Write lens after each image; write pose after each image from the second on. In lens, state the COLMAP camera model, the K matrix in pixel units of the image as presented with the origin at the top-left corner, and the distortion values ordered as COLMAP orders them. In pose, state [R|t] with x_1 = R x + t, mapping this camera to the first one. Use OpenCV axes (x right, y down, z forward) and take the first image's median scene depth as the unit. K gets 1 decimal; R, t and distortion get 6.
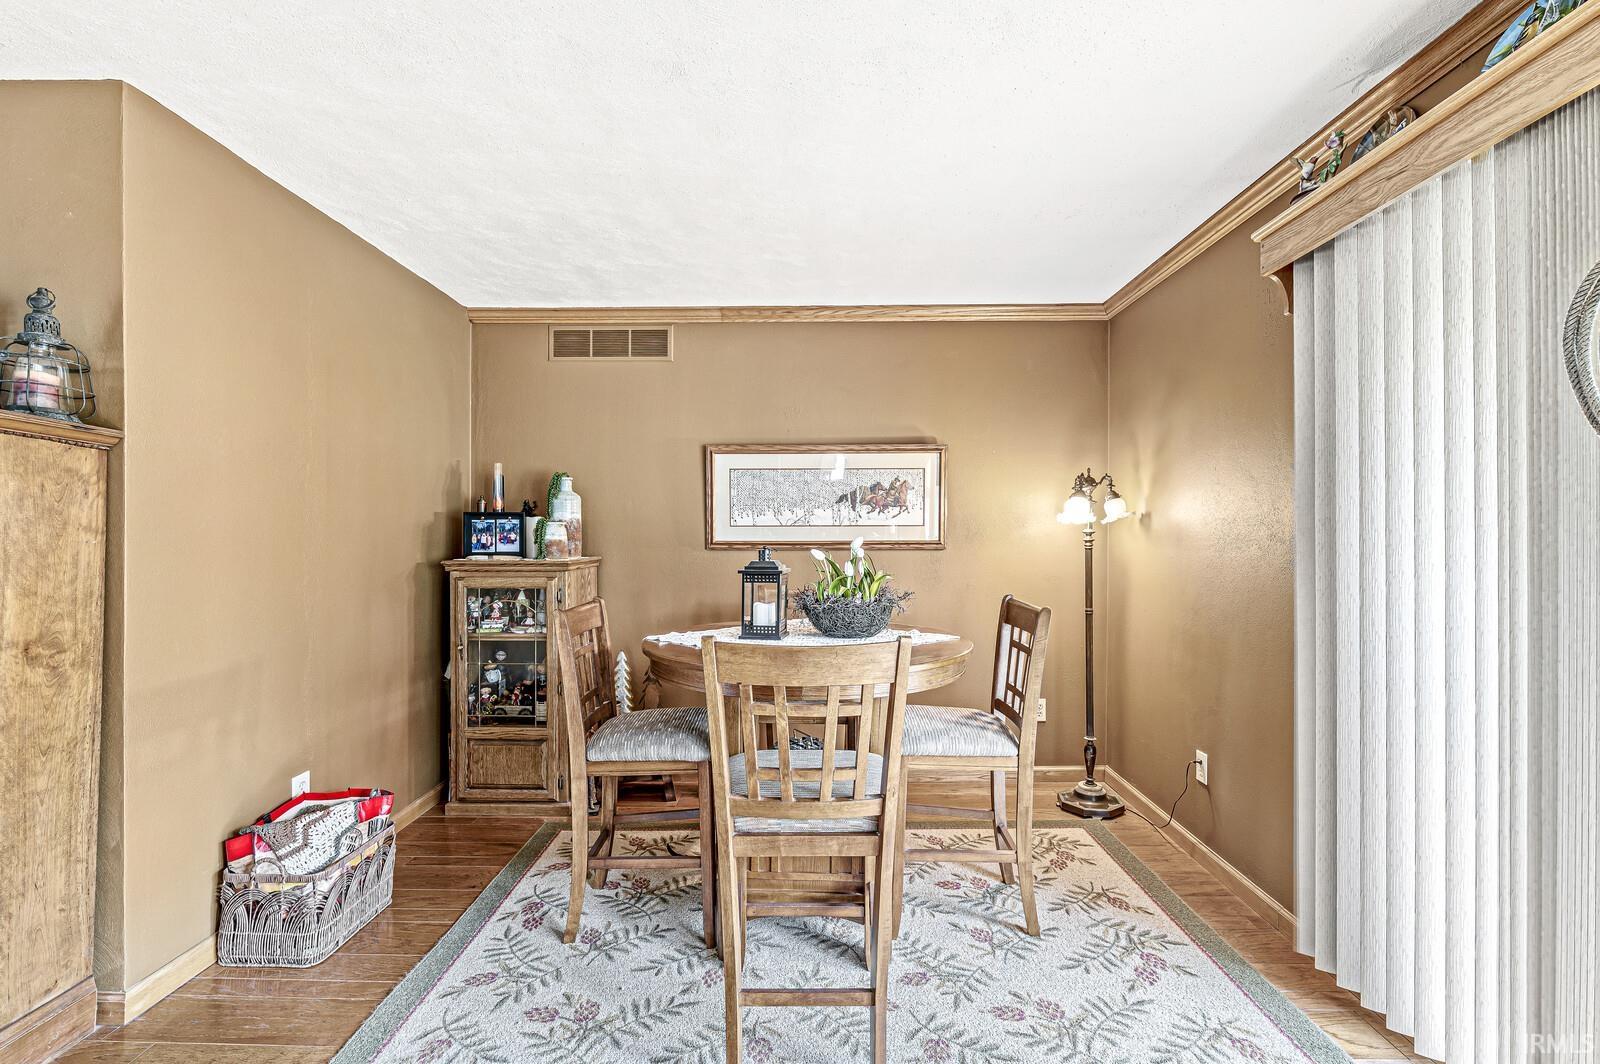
lens RADIAL K [[708.0, 0, 800.0], [0, 708.0, 531.9], [0, 0, 1]] dist [0.004291, -0.000016]
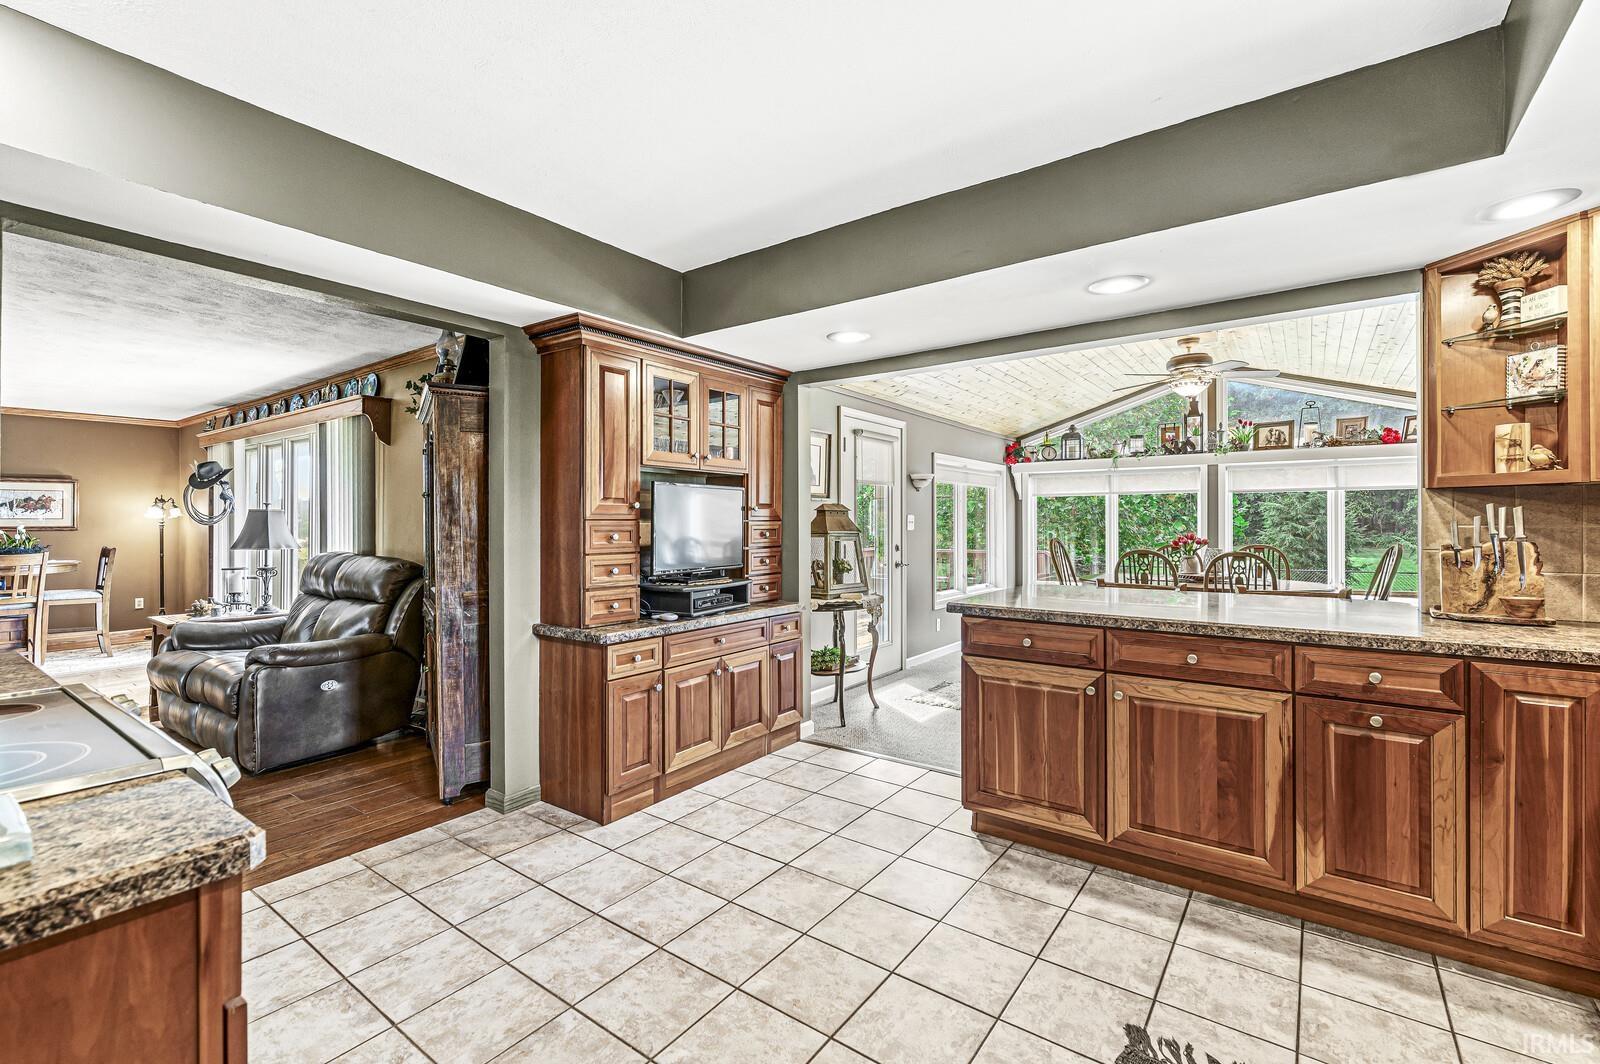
lens RADIAL K [[708.0, 0, 799.6], [0, 708.0, 519.6], [0, 0, 1]] dist [0.004291, -0.000016]
pose [[0.578139, 0.003027, 0.815933, -0.273317], [-0.007415, 0.999971, 0.001544, -0.026235], [-0.815904, -0.006943, 0.578145, -1.944886]]
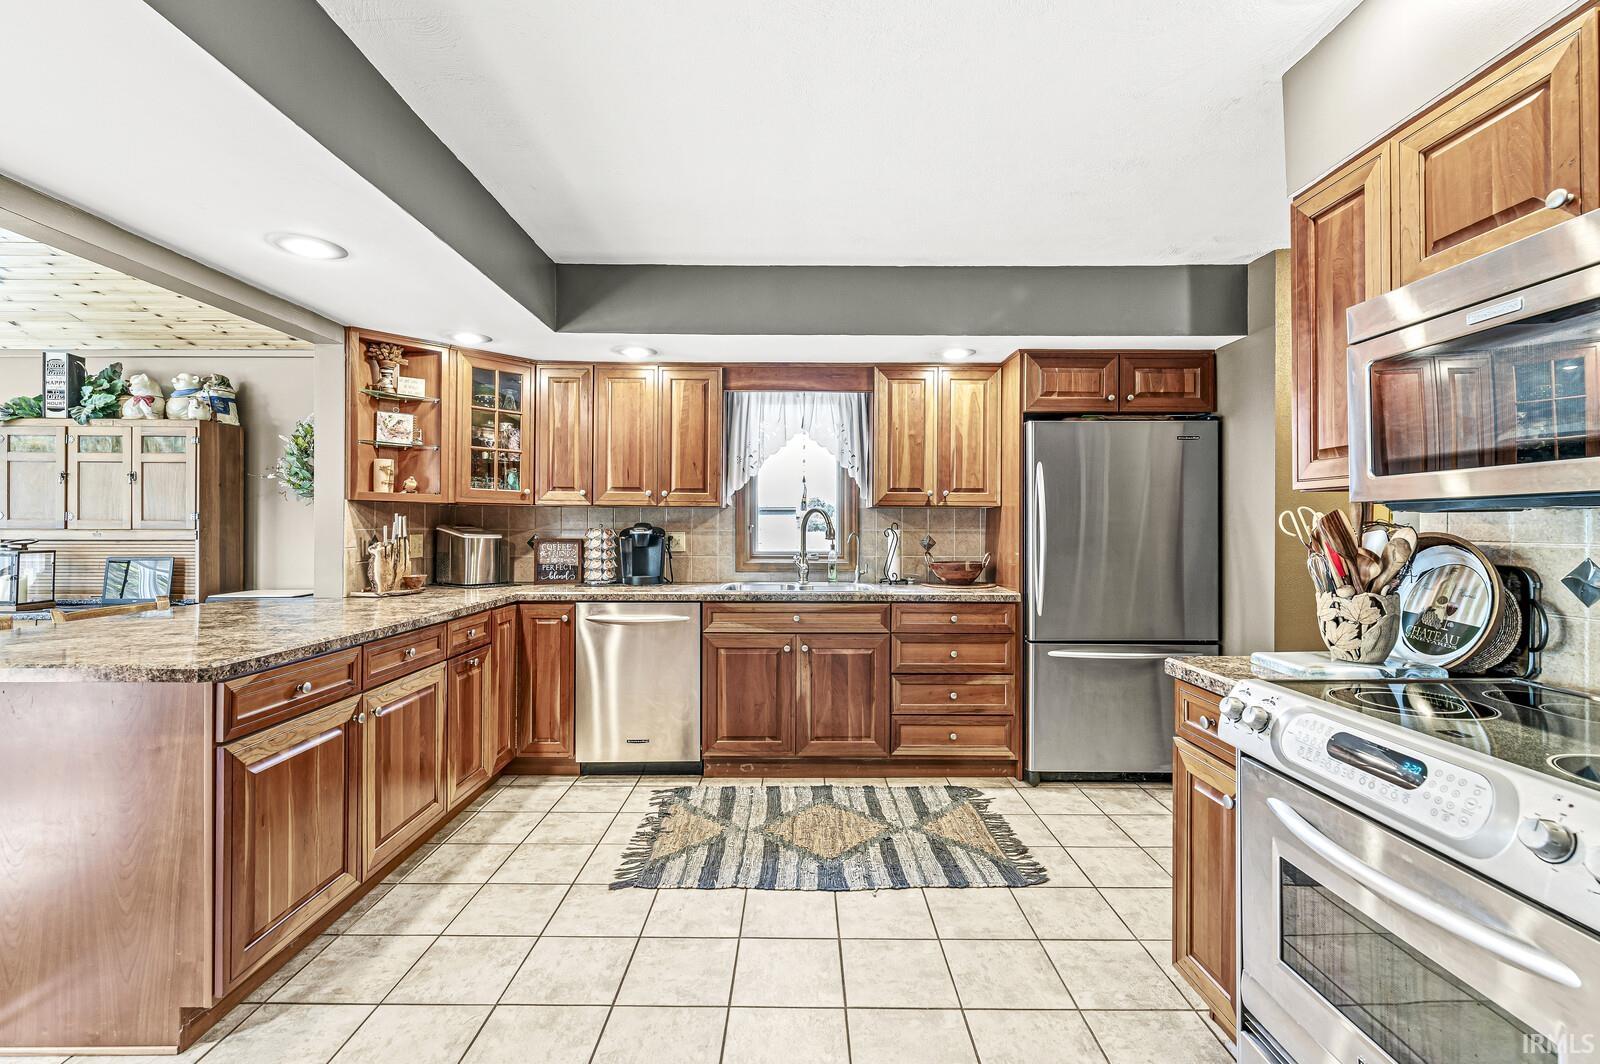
lens RADIAL K [[708.0, 0, 800.8], [0, 708.0, 526.5], [0, 0, 1]] dist [0.004291, -0.000016]
pose [[-0.999355, -0.003647, -0.035718, 0.093816], [-0.003176, 0.999907, -0.013254, -0.017345], [0.035763, -0.013132, -0.999274, -1.176908]]
